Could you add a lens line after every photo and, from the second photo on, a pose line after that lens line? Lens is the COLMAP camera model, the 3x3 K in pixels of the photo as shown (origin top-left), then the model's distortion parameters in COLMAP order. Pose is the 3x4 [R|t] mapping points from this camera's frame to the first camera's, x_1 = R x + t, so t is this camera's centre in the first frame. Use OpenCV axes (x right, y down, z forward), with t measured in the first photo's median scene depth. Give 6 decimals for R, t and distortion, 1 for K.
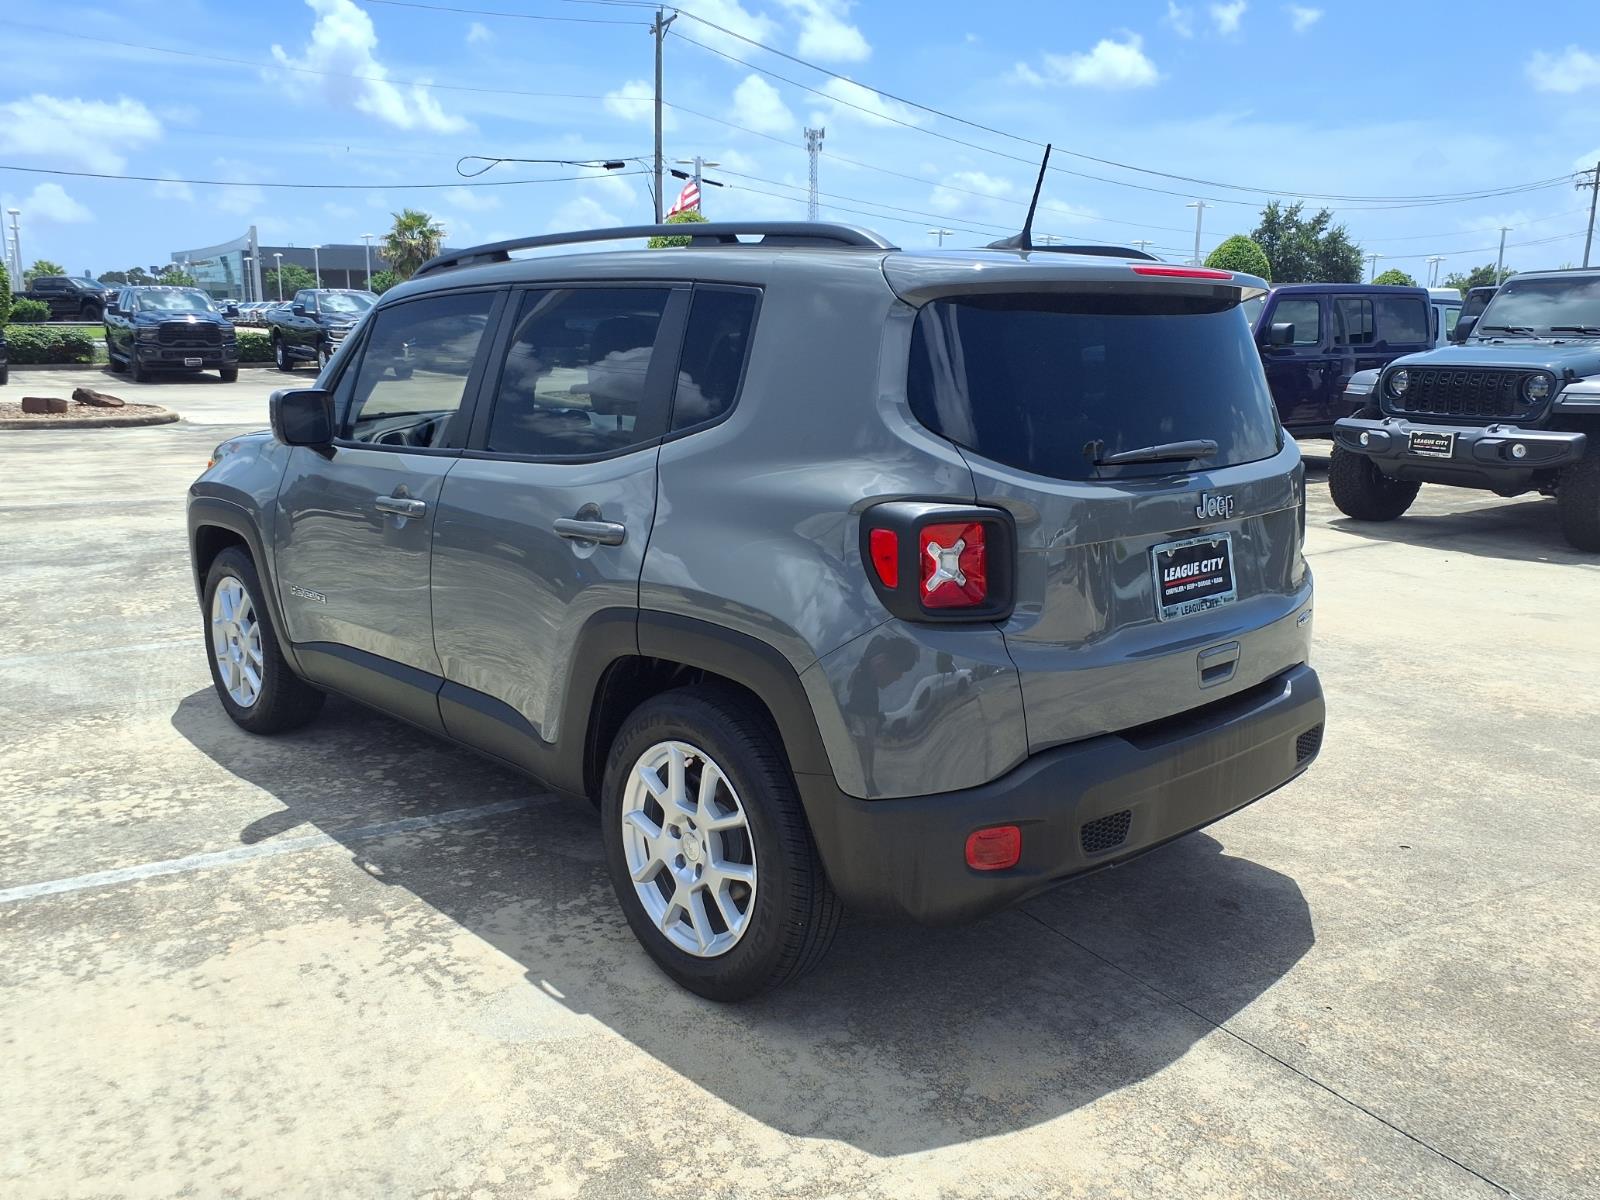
lens RADIAL K [[1291.6, 0, 797.4], [0, 1291.6, 625.0], [0, 0, 1]] dist [0.025646, -0.033421]
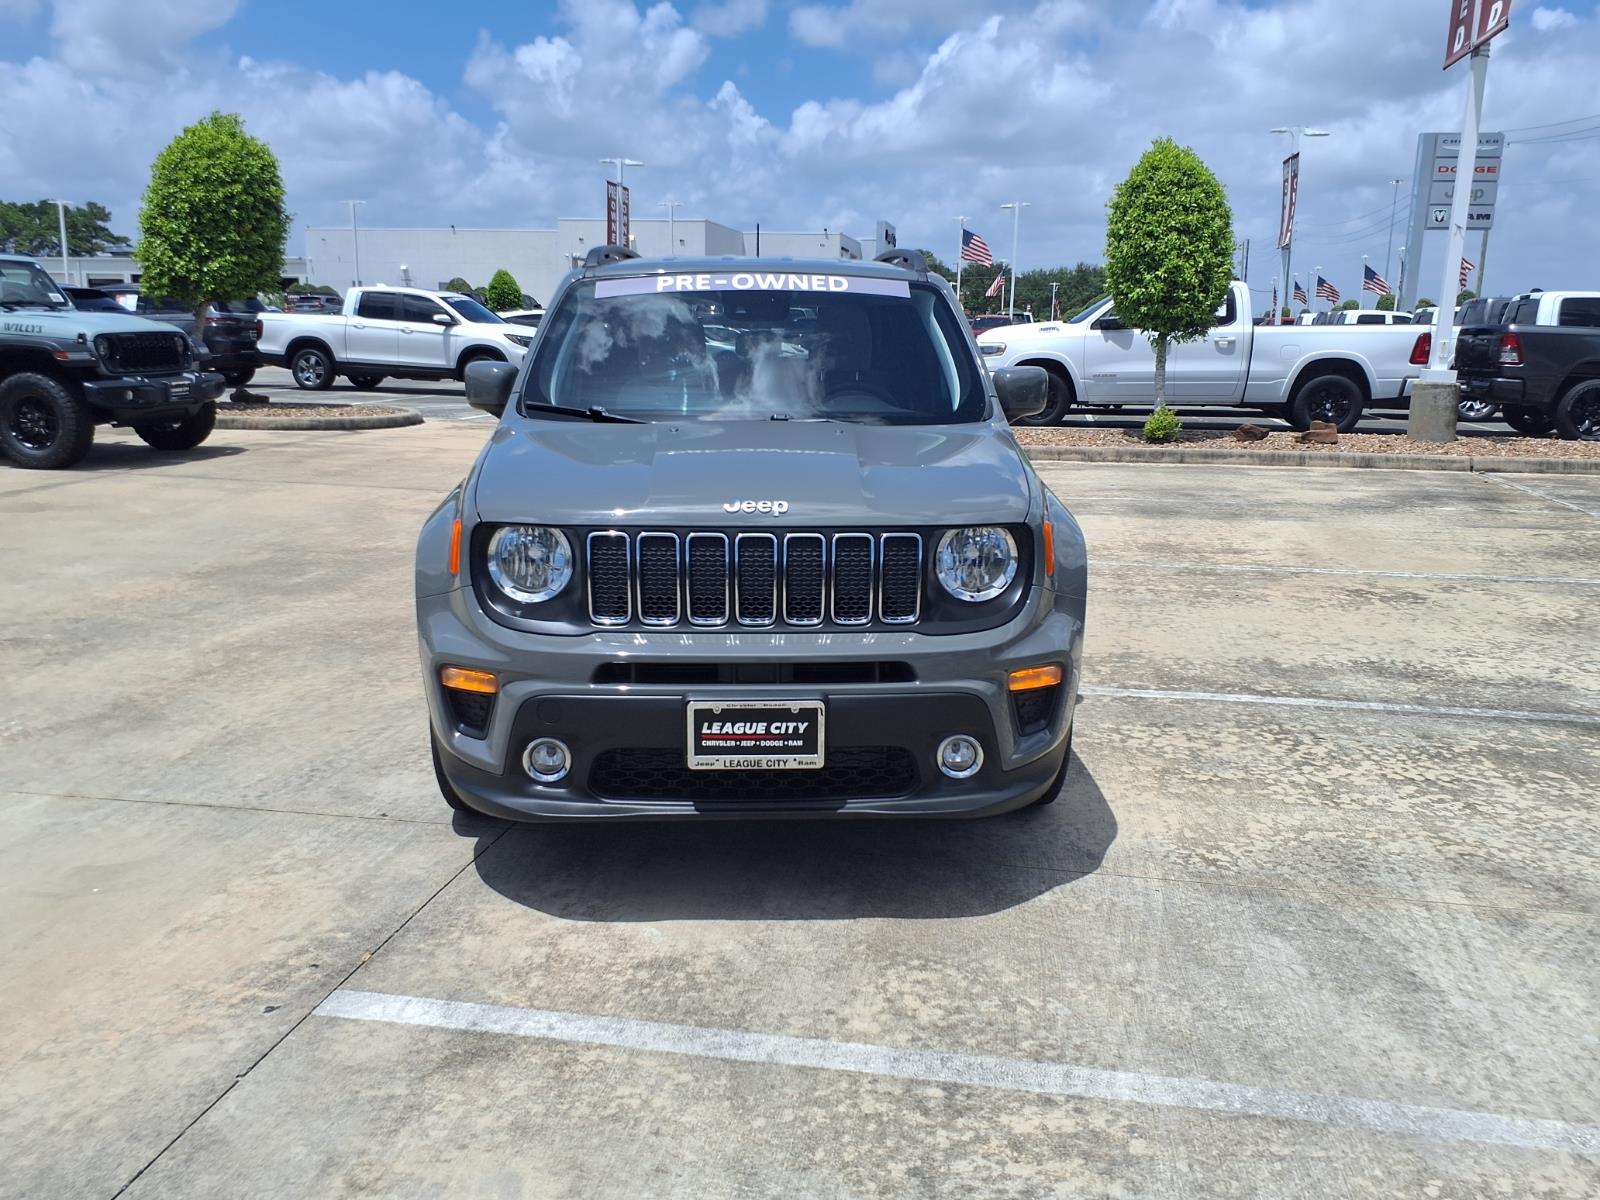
lens RADIAL K [[1286.6, 0, 815.0], [0, 1286.6, 601.4], [0, 0, 1]] dist [0.024741, -0.026351]
pose [[-0.758760, -0.157928, 0.631936, -1.108332], [0.125109, 0.916765, 0.379327, -0.494461], [-0.639243, 0.366879, -0.675846, 2.168476]]
